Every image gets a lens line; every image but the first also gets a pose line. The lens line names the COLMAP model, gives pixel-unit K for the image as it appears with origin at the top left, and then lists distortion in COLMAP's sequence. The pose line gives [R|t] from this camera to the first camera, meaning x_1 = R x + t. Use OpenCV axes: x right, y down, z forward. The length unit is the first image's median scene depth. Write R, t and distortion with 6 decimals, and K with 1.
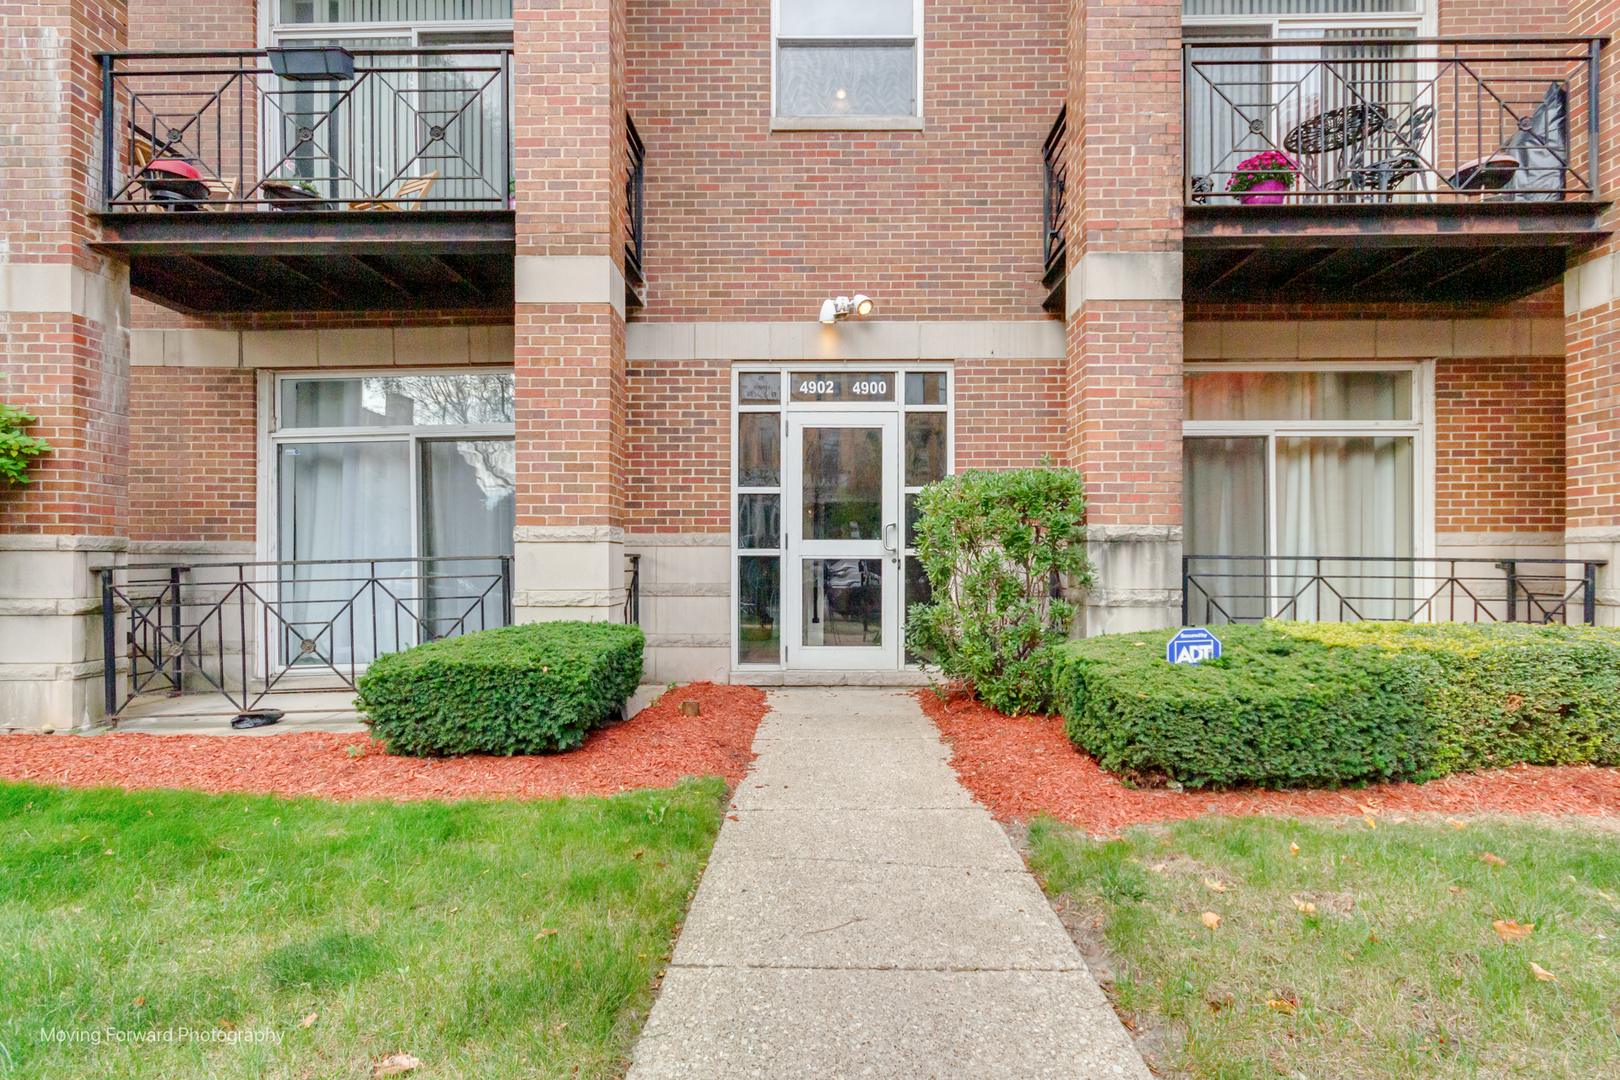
lens RADIAL K [[792.7, 0, 812.1], [0, 792.7, 561.4], [0, 0, 1]] dist [0.017947, -0.007476]
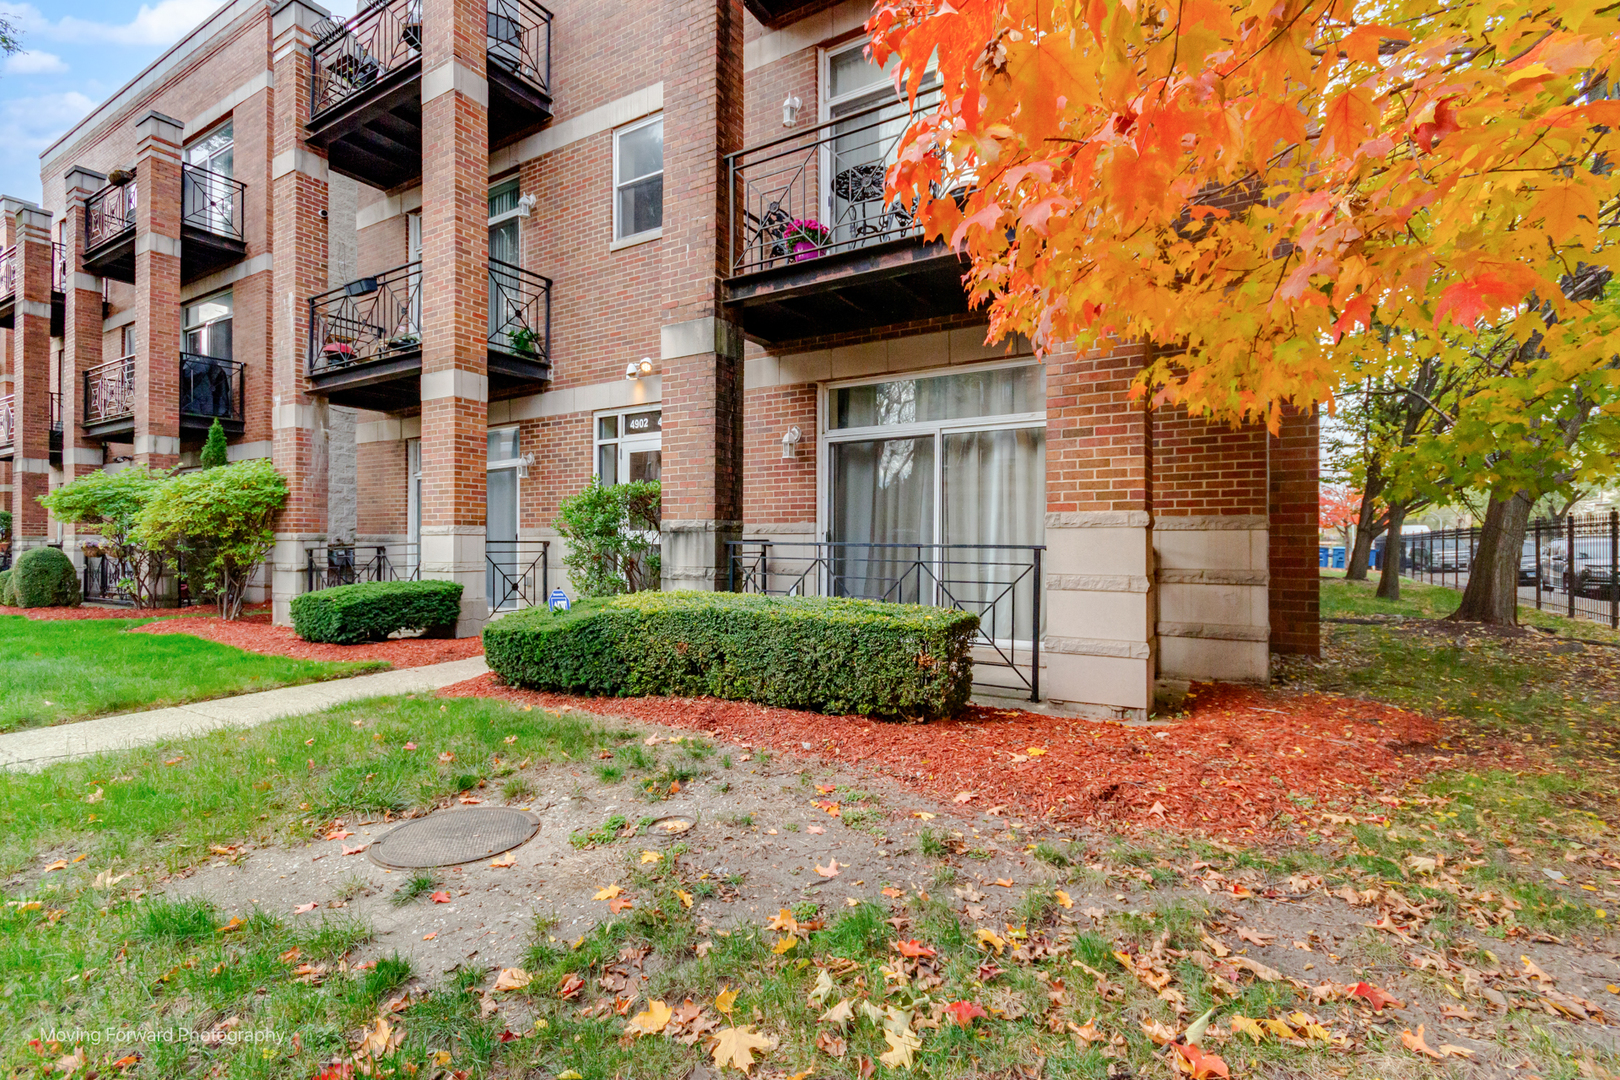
lens RADIAL K [[760.4, 0, 810.0], [0, 760.4, 540.0], [0, 0, 1]] dist [0.009268, 0.000404]
pose [[0.856377, -0.002918, -0.516343, 1.077359], [-0.000319, 0.999981, -0.006179, -0.002359], [0.516352, 0.005456, 0.856359, -0.011281]]
